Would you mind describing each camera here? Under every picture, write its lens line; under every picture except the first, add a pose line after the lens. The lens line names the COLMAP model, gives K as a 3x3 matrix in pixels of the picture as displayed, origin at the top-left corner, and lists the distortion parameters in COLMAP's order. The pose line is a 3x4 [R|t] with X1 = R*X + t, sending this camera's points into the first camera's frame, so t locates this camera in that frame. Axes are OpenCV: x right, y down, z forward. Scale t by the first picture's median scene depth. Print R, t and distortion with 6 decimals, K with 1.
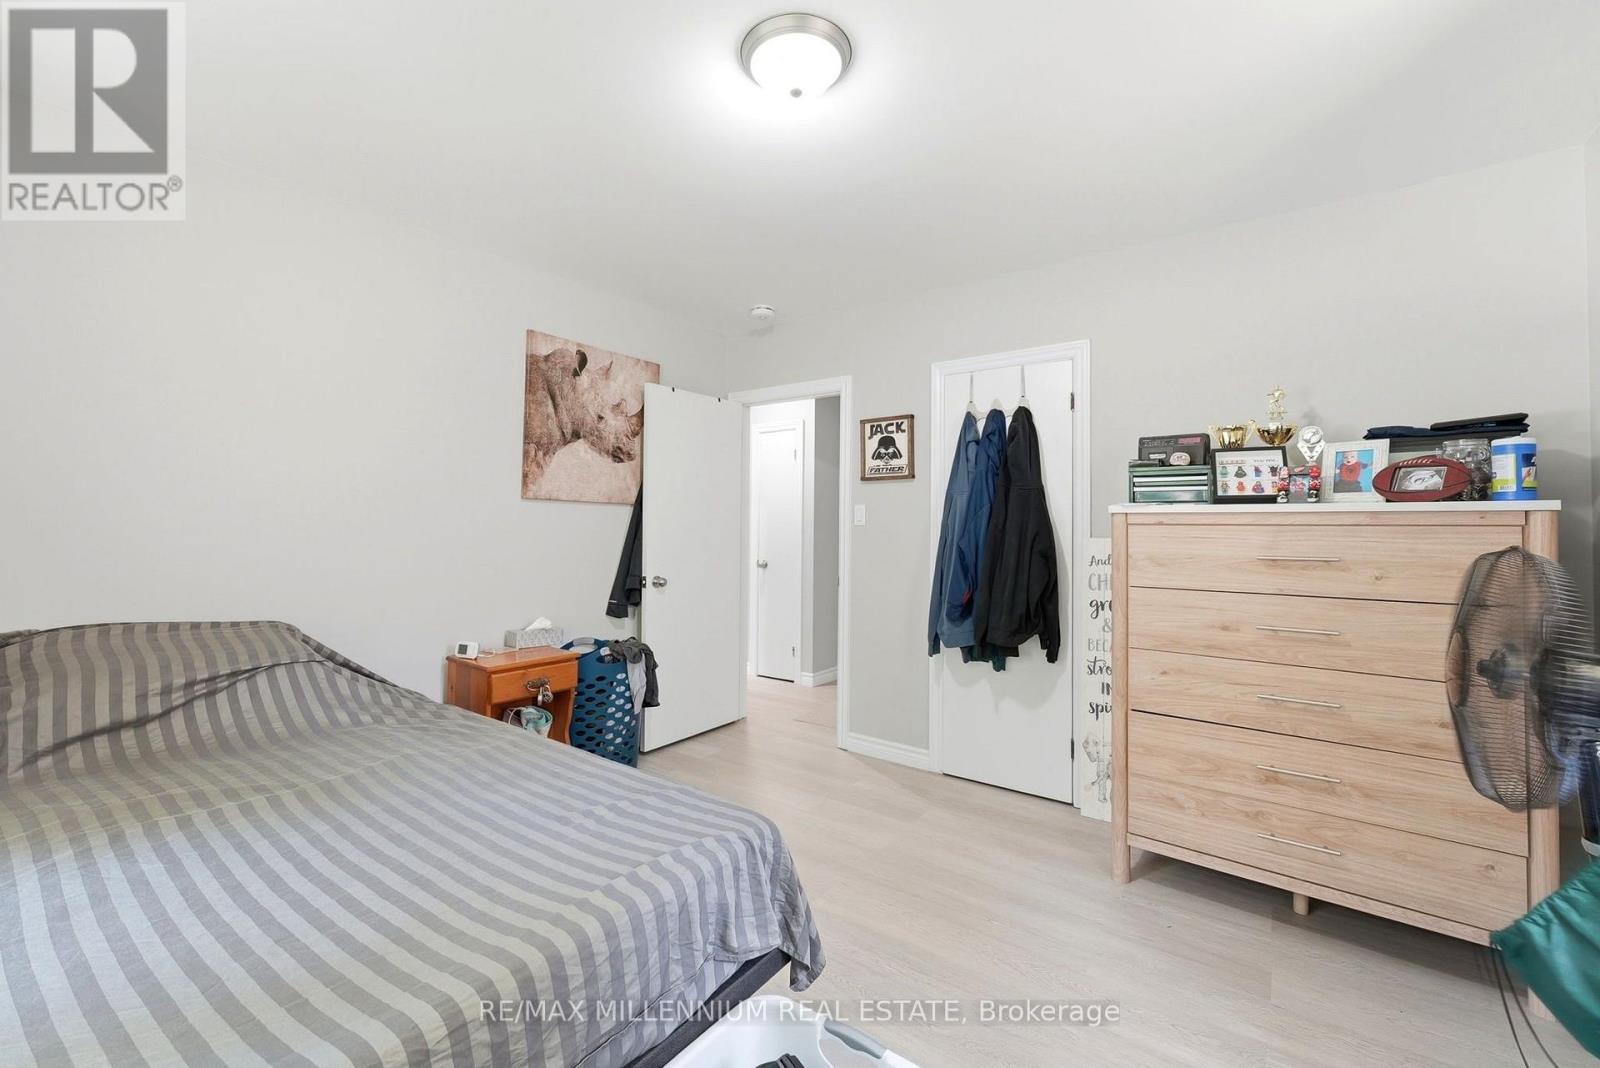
lens RADIAL K [[654.8, 0, 791.6], [0, 654.8, 529.6], [0, 0, 1]] dist [-0.001501, -0.000234]
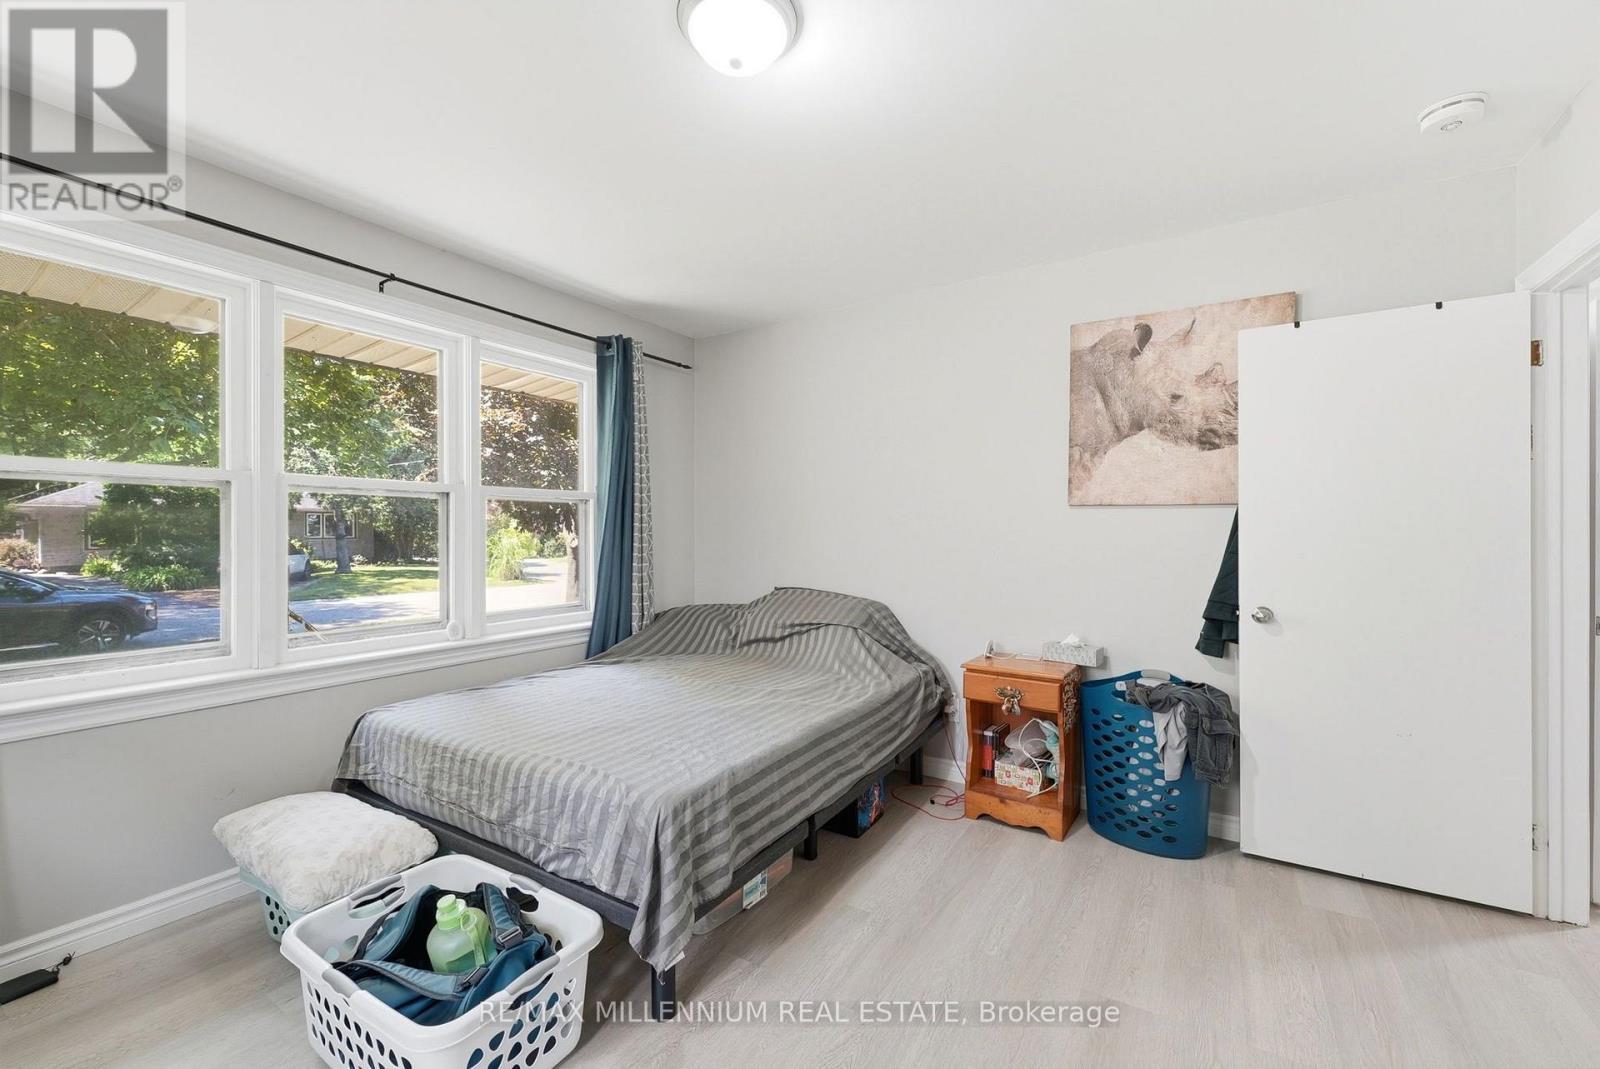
lens RADIAL K [[654.8, 0, 791.6], [0, 654.8, 530.1], [0, 0, 1]] dist [-0.001501, -0.000234]
pose [[0.075477, 0.009833, -0.997099, 0.486132], [0.006469, 0.999926, 0.010351, -0.022614], [0.997127, -0.007231, 0.075408, 0.499800]]
